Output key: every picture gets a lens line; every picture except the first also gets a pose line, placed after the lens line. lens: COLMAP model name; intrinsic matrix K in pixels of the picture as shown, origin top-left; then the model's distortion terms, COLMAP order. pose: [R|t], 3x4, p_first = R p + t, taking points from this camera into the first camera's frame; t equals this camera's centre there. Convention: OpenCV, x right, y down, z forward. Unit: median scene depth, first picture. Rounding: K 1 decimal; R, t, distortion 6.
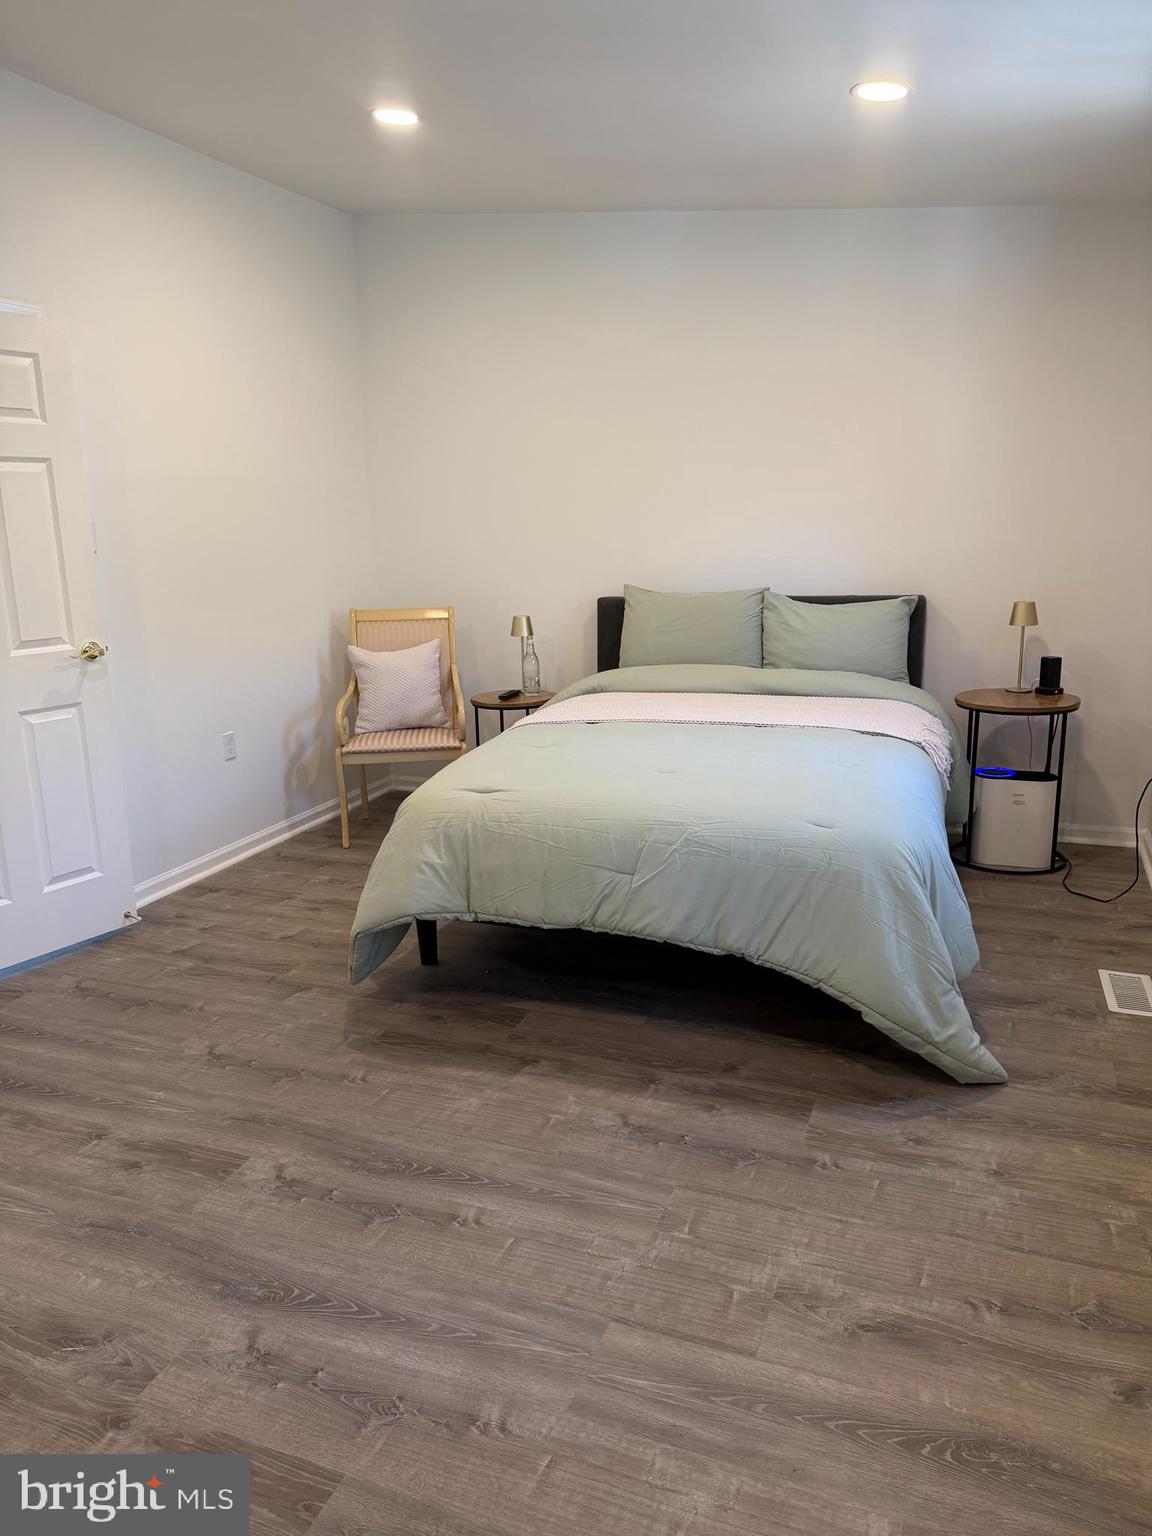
lens RADIAL K [[1086.8, 0, 573.7], [0, 1086.8, 770.6], [0, 0, 1]] dist [0.027159, -0.033245]
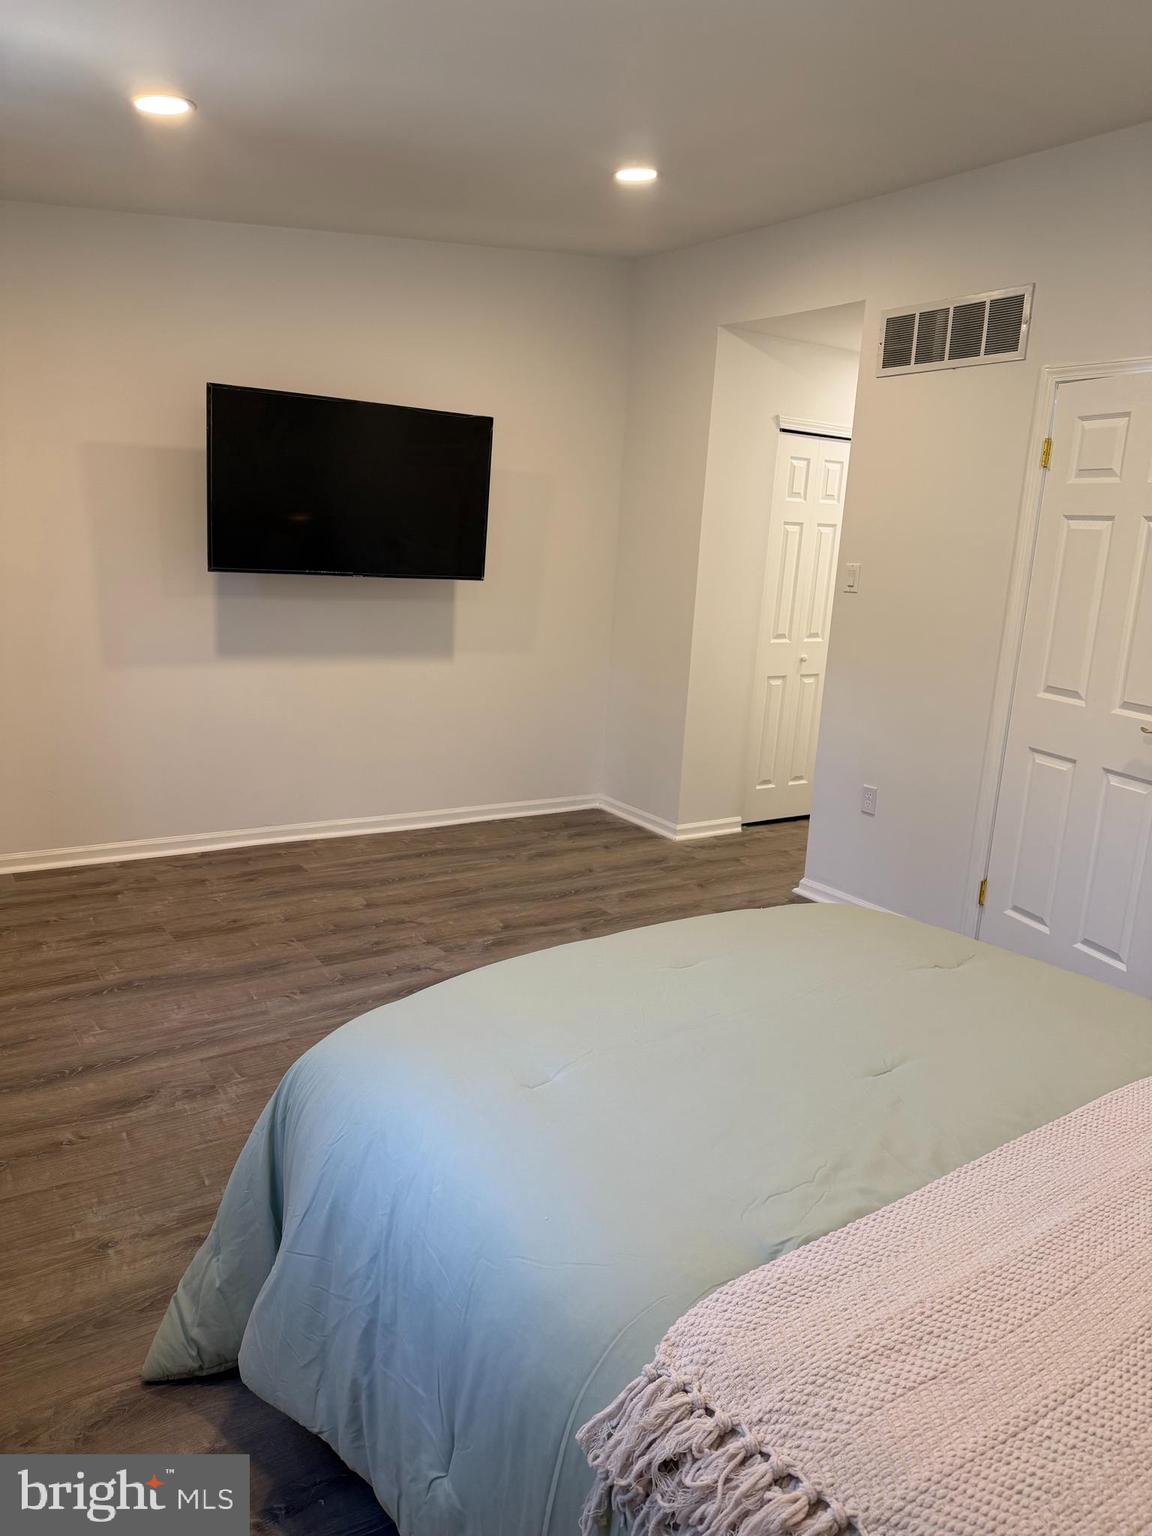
lens RADIAL K [[1086.8, 0, 618.1], [0, 1086.8, 764.8], [0, 0, 1]] dist [0.027159, -0.033245]
pose [[-0.549591, 0.175040, -0.816891, 0.752853], [-0.223250, 0.911474, 0.345506, -0.399225], [0.805052, 0.372257, -0.461860, 1.460519]]
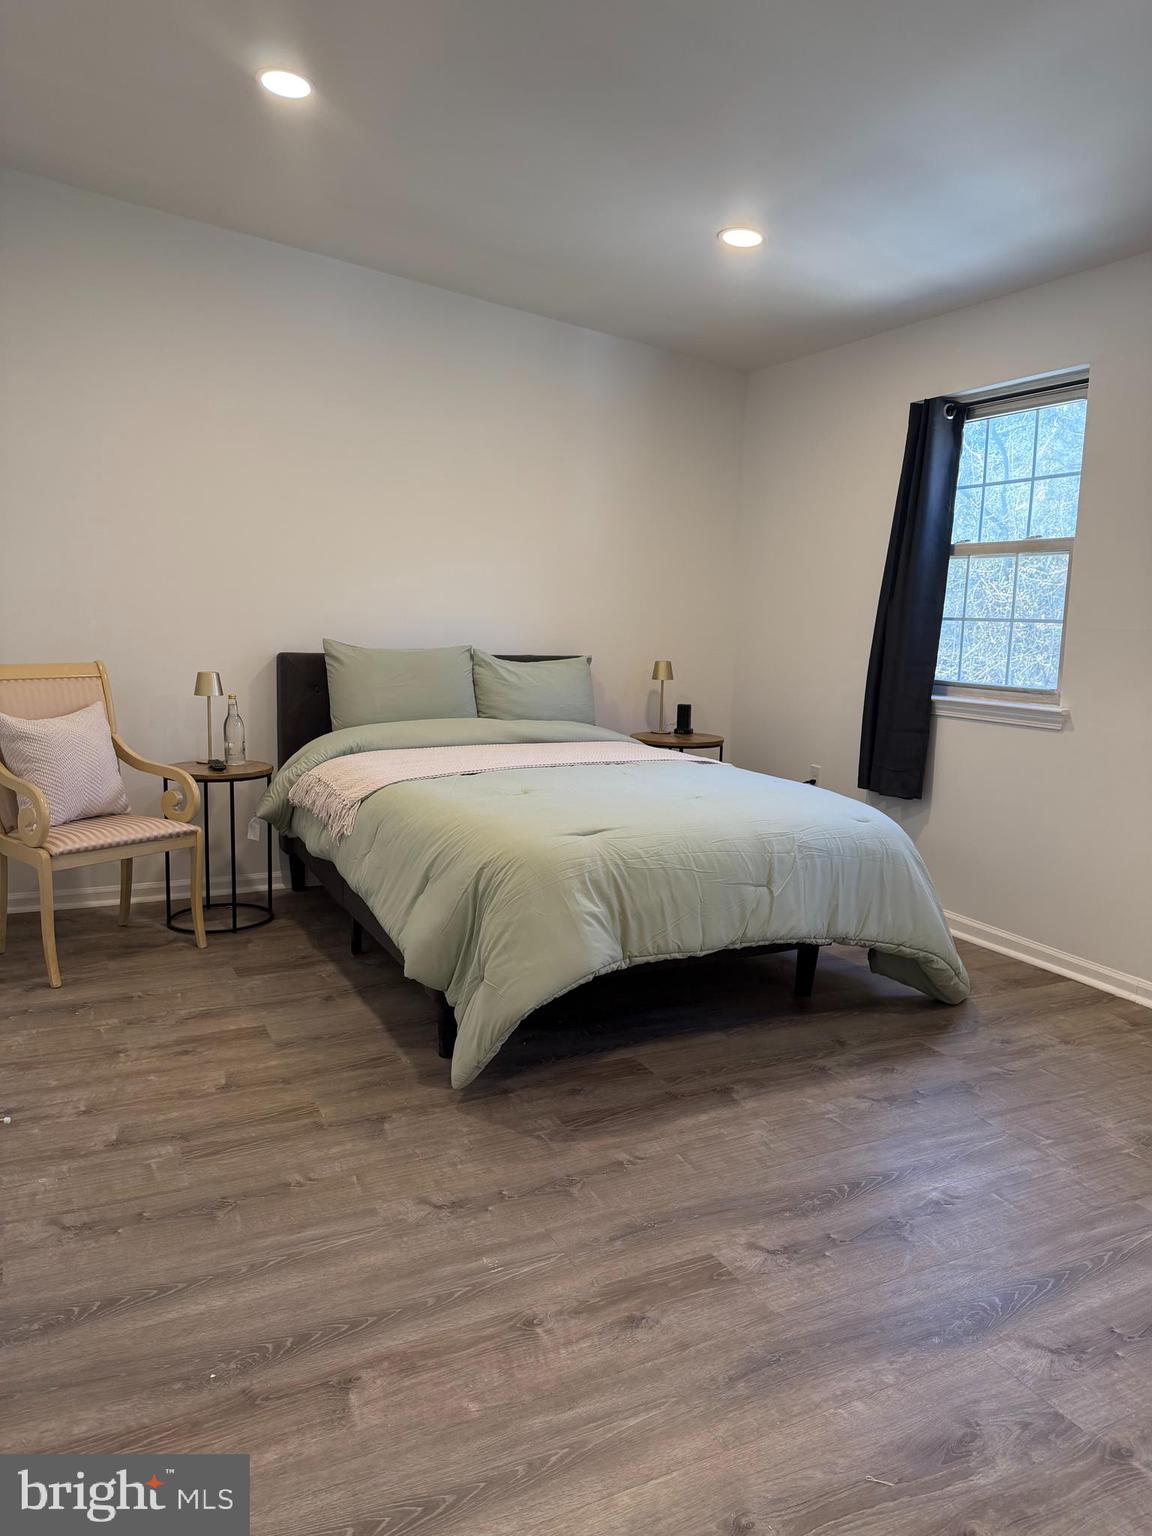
lens RADIAL K [[1086.8, 0, 594.9], [0, 1086.8, 771.7], [0, 0, 1]] dist [0.027159, -0.033245]
pose [[0.662423, -0.060913, 0.746650, -0.902002], [0.127077, 0.991381, -0.031864, -0.002990], [-0.738273, 0.115989, 0.664454, 0.425585]]
